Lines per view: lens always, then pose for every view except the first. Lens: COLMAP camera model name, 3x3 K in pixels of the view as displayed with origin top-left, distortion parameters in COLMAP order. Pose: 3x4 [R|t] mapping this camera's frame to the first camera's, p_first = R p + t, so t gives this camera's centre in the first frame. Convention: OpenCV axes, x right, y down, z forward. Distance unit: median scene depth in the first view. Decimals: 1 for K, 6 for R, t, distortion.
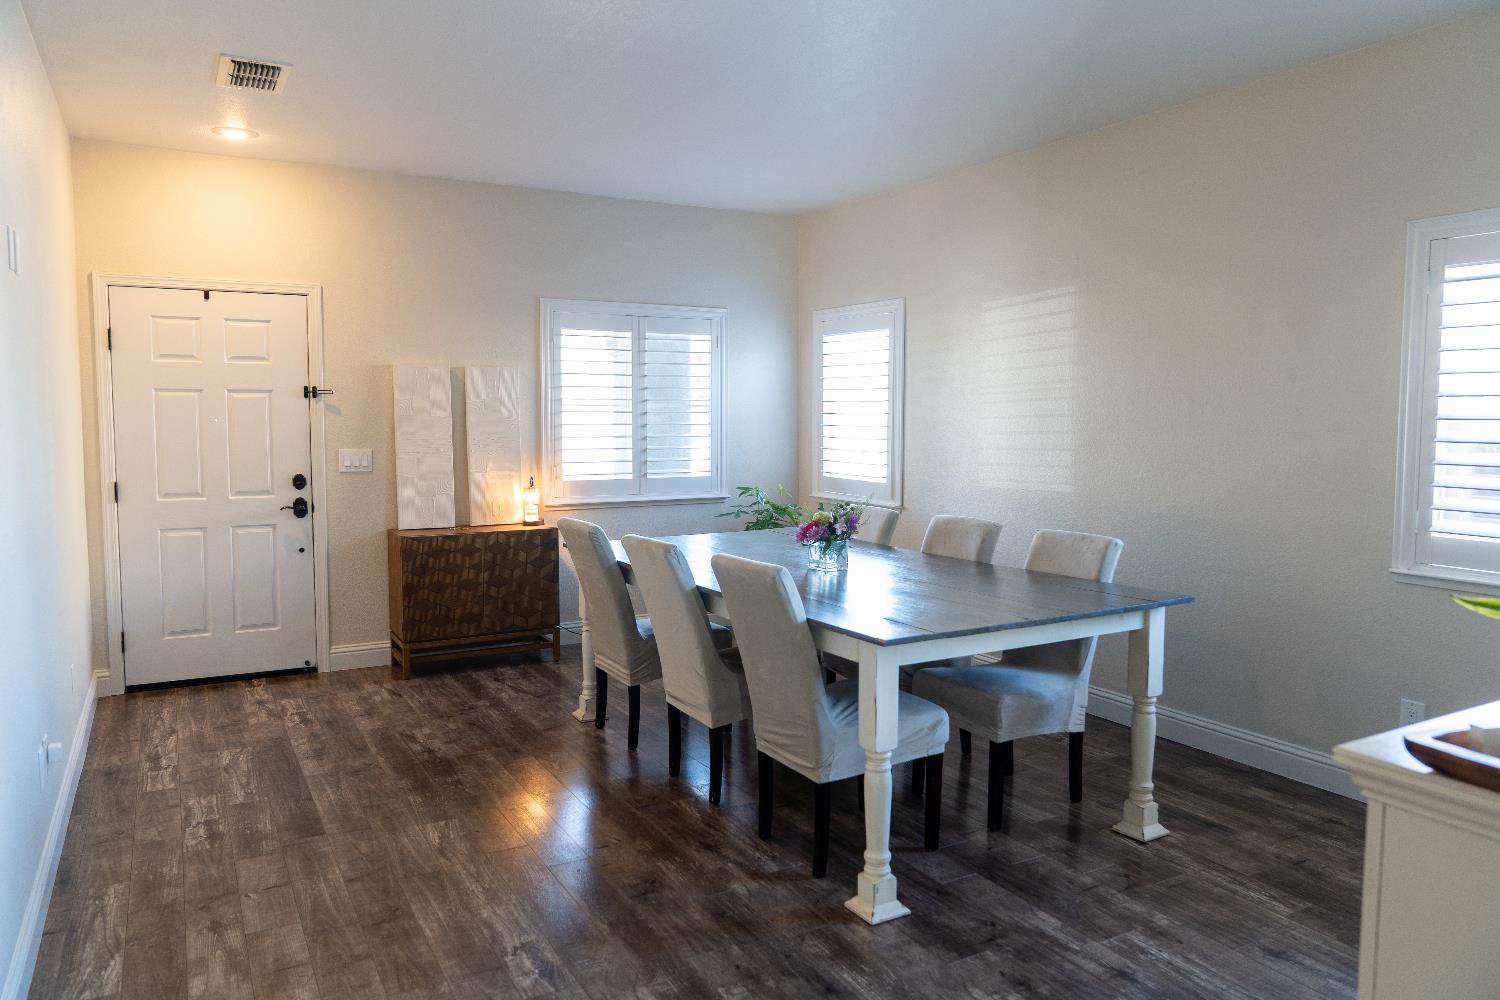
lens RADIAL K [[1033.3, 0, 744.3], [0, 1033.3, 497.8], [0, 0, 1]] dist [-0.034018, 0.021390]
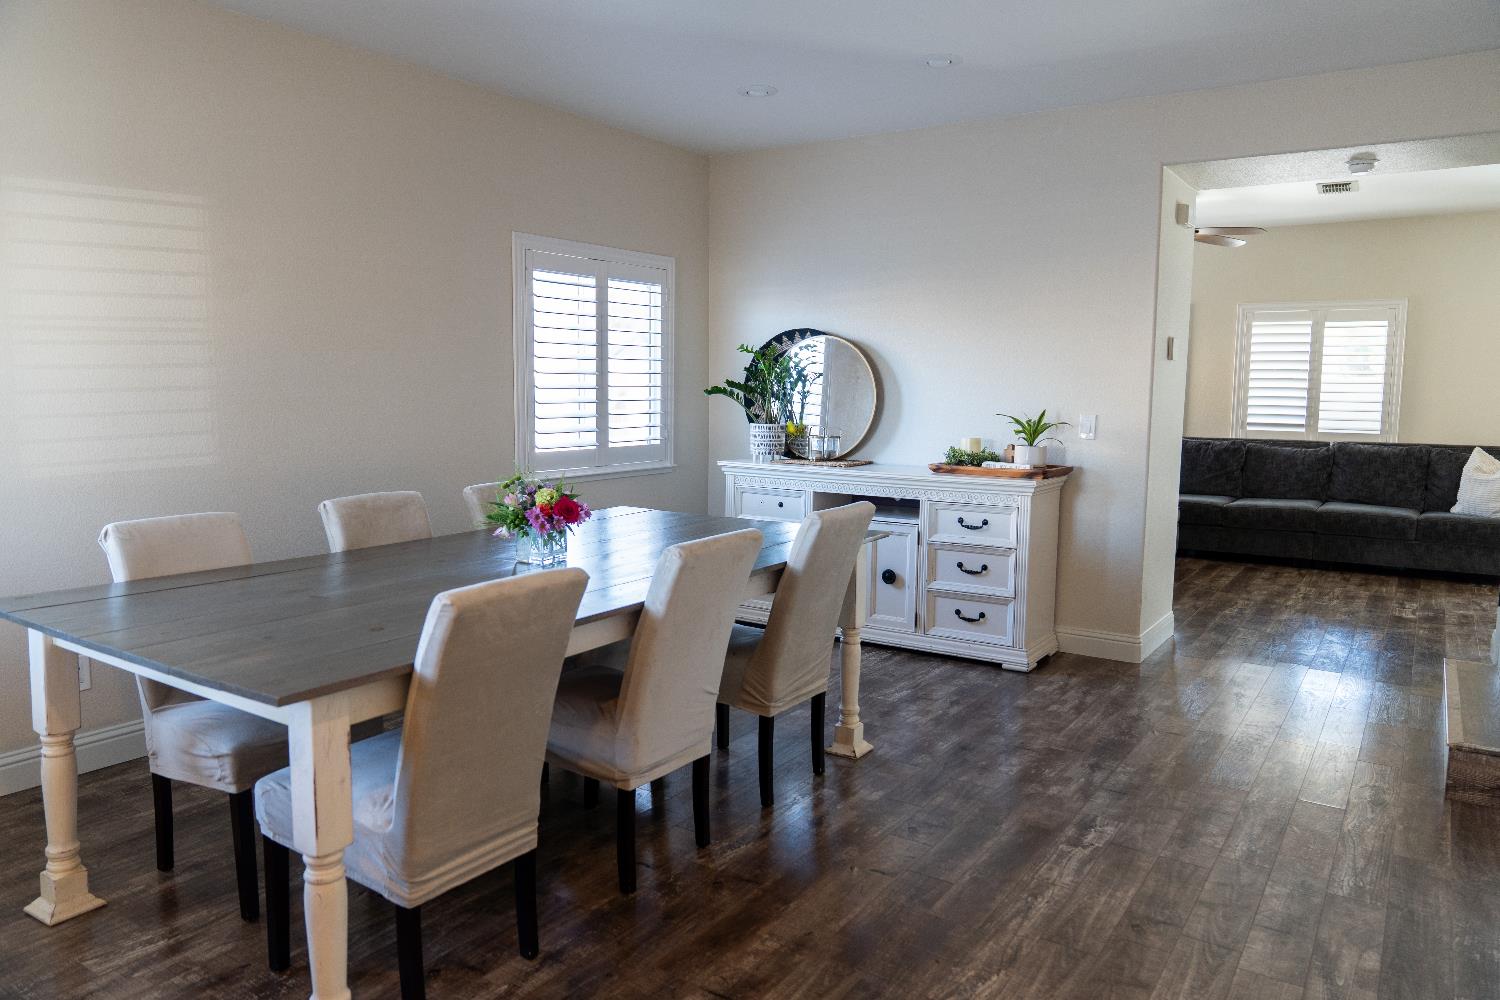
lens RADIAL K [[1033.3, 0, 742.3], [0, 1033.3, 499.5], [0, 0, 1]] dist [-0.034018, 0.021390]
pose [[-0.449810, -0.106553, 0.886746, -0.962478], [0.061669, 0.986783, 0.149856, -0.121714], [-0.890993, 0.122092, -0.437293, 1.695029]]
